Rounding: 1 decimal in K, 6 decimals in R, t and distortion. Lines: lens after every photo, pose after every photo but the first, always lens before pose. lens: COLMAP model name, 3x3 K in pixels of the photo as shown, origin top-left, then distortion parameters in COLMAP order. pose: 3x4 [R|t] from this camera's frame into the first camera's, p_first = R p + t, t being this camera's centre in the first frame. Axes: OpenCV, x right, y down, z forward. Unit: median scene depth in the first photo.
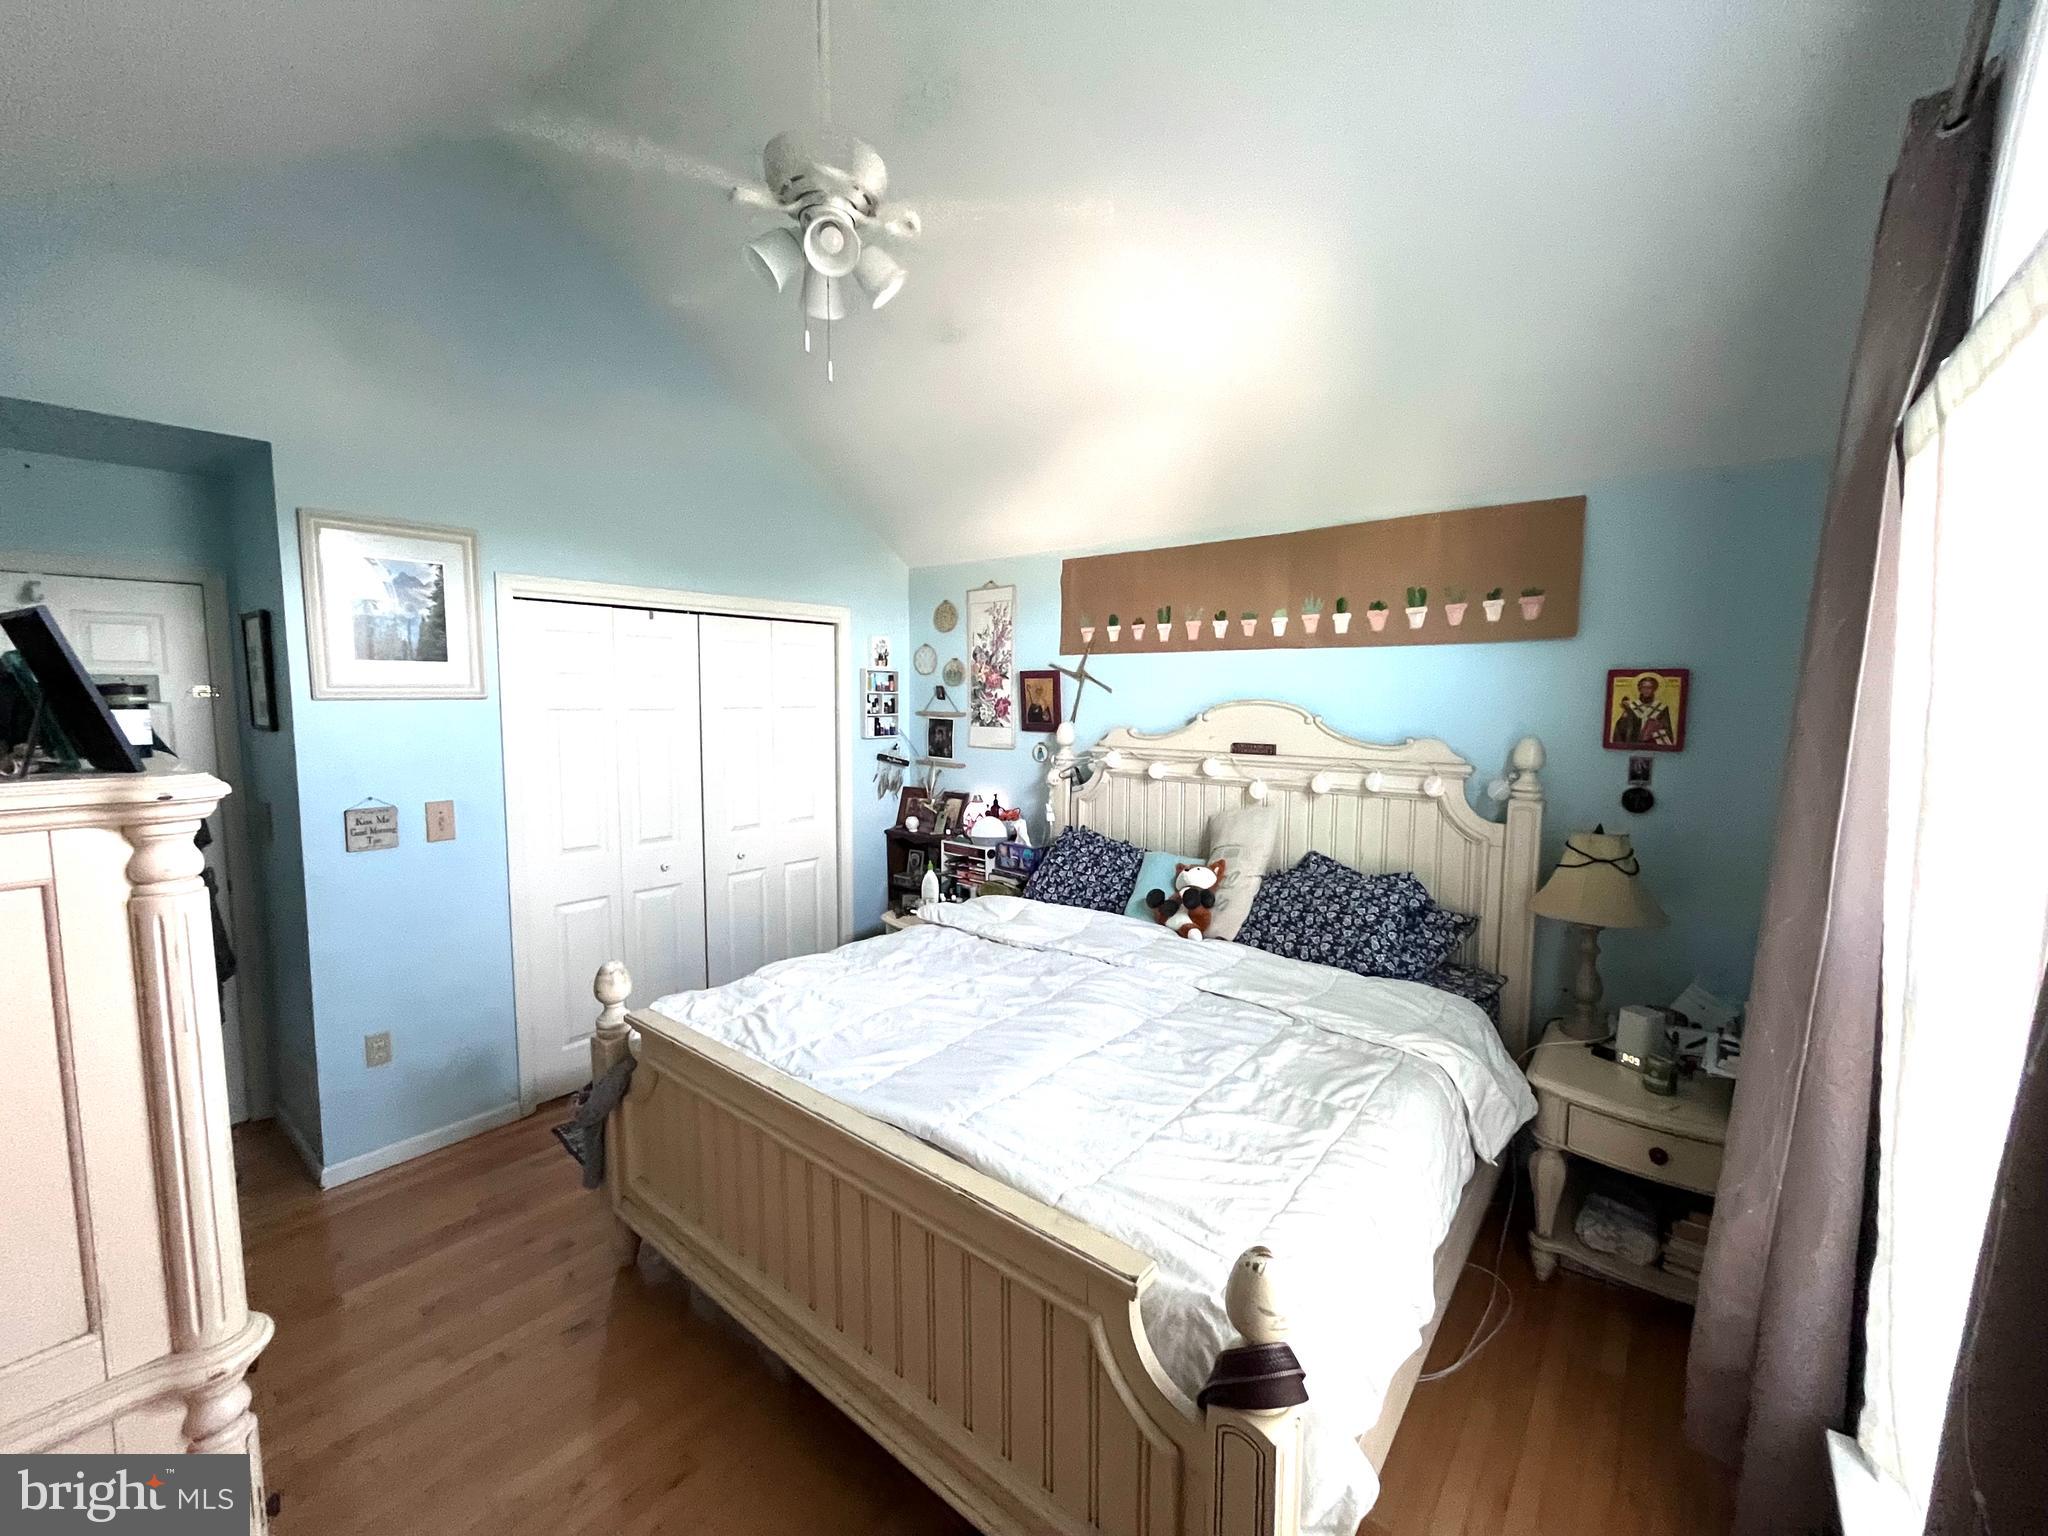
lens RADIAL K [[824.9, 0, 1022.7], [0, 824.9, 765.8], [0, 0, 1]] dist [-0.003429, -0.000482]
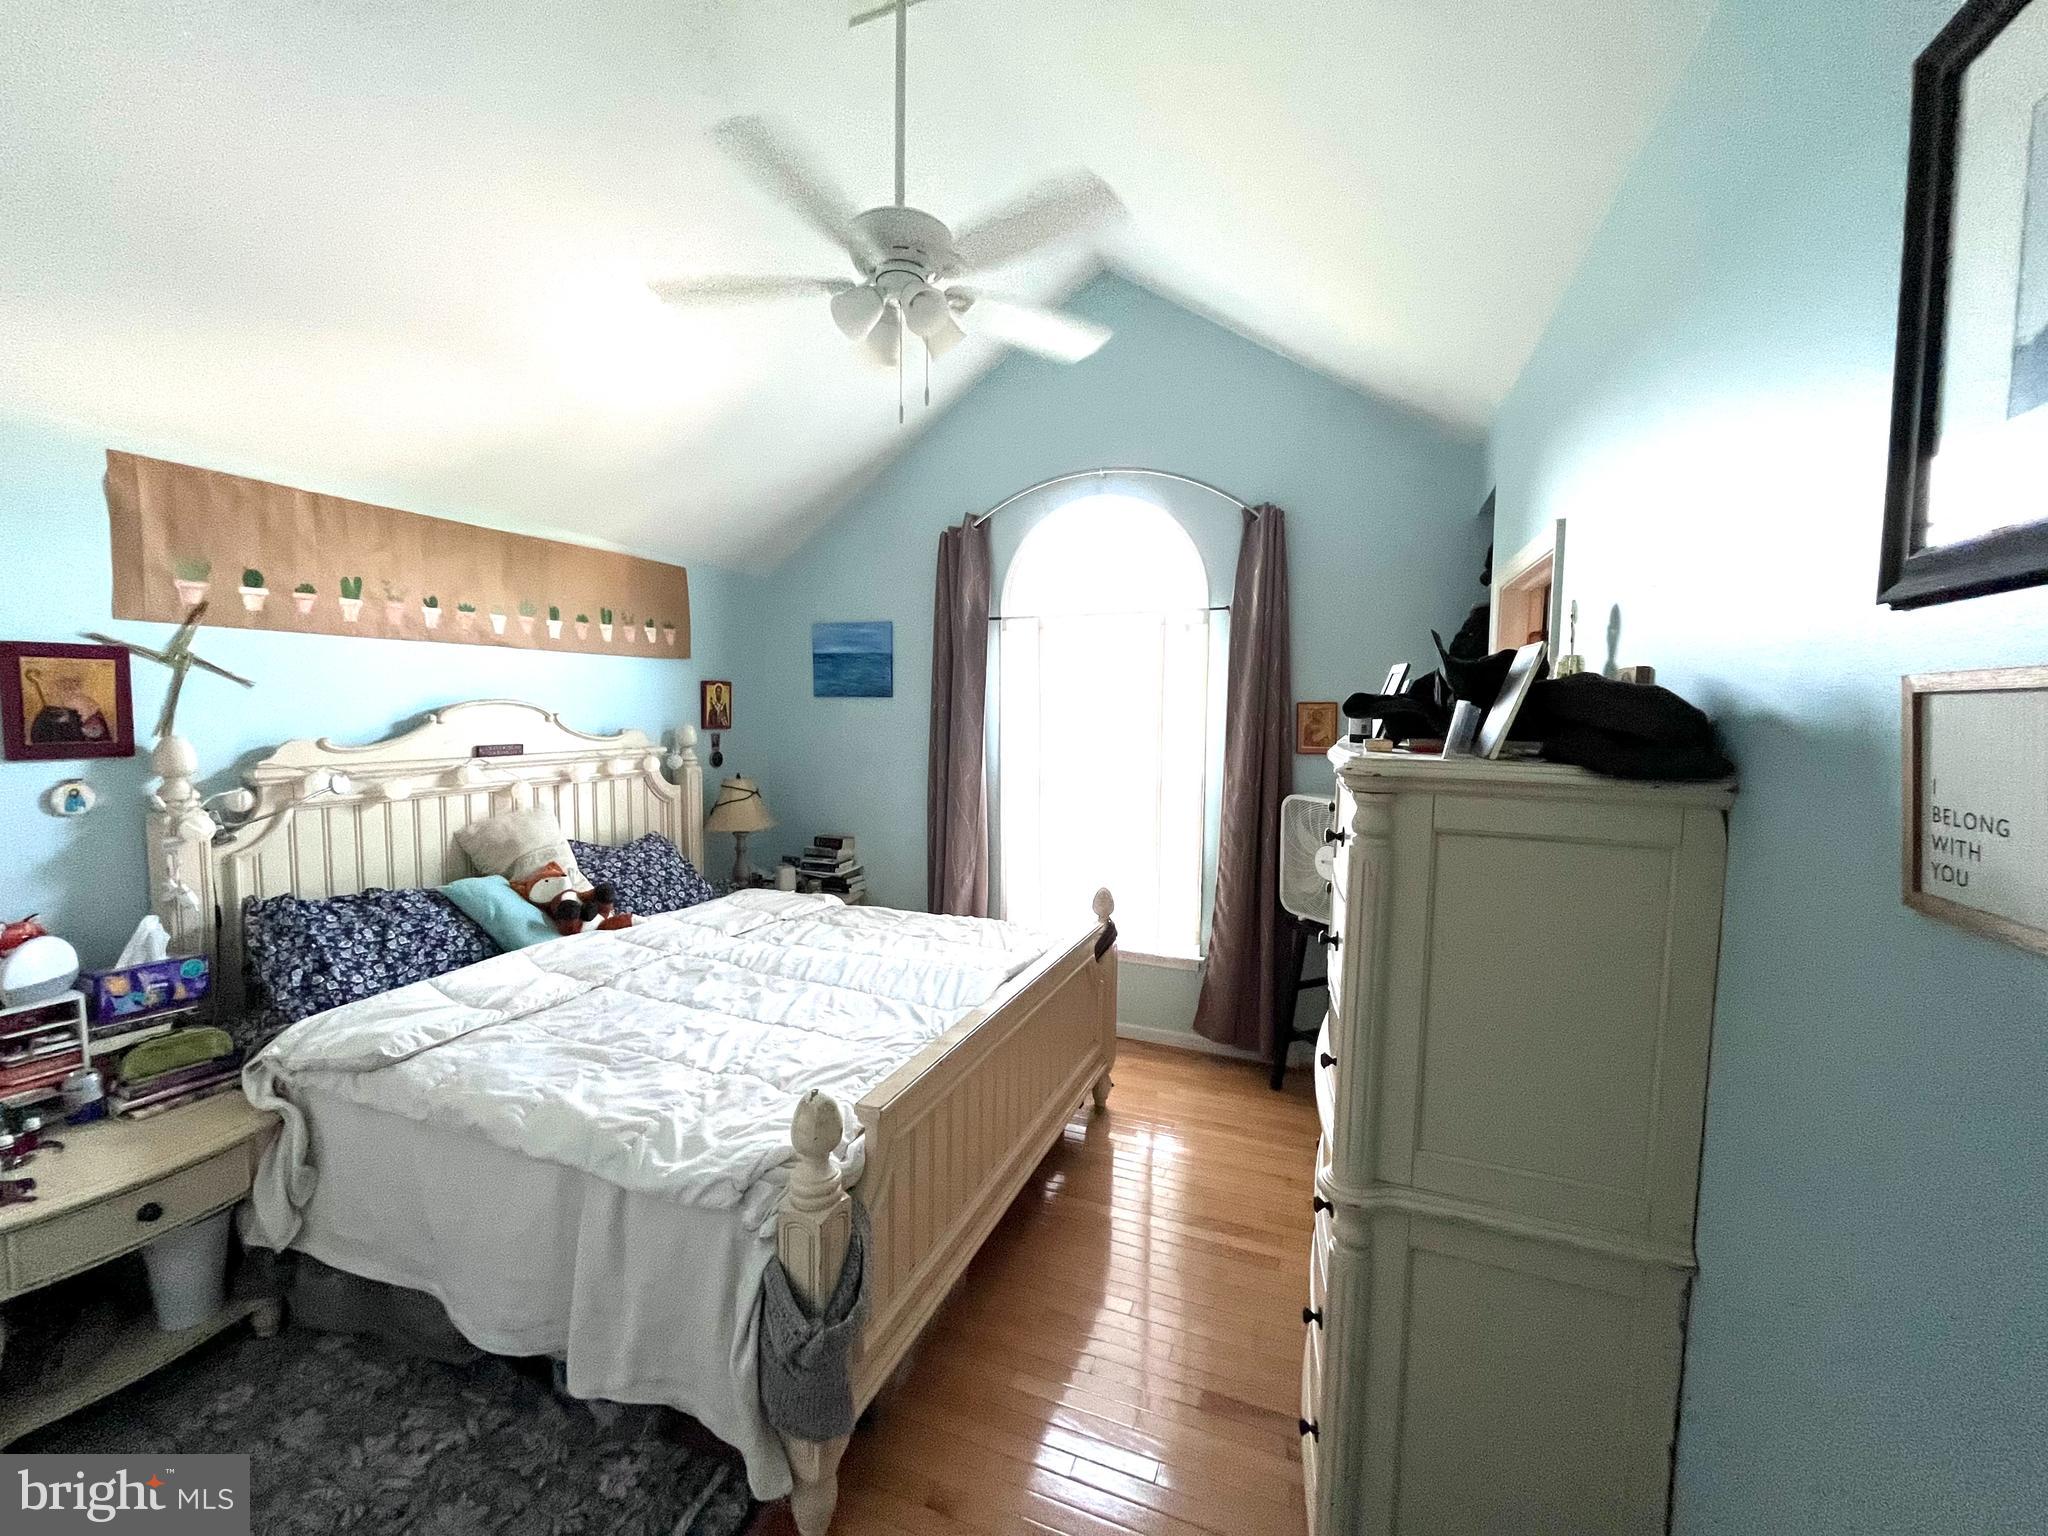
lens RADIAL K [[824.9, 0, 1022.7], [0, 824.9, 765.8], [0, 0, 1]] dist [-0.003429, -0.000482]
pose [[-0.299982, -0.084174, 0.950224, -0.801514], [0.063871, 0.992092, 0.108046, -0.066343], [-0.951804, 0.093103, -0.292233, 0.691075]]
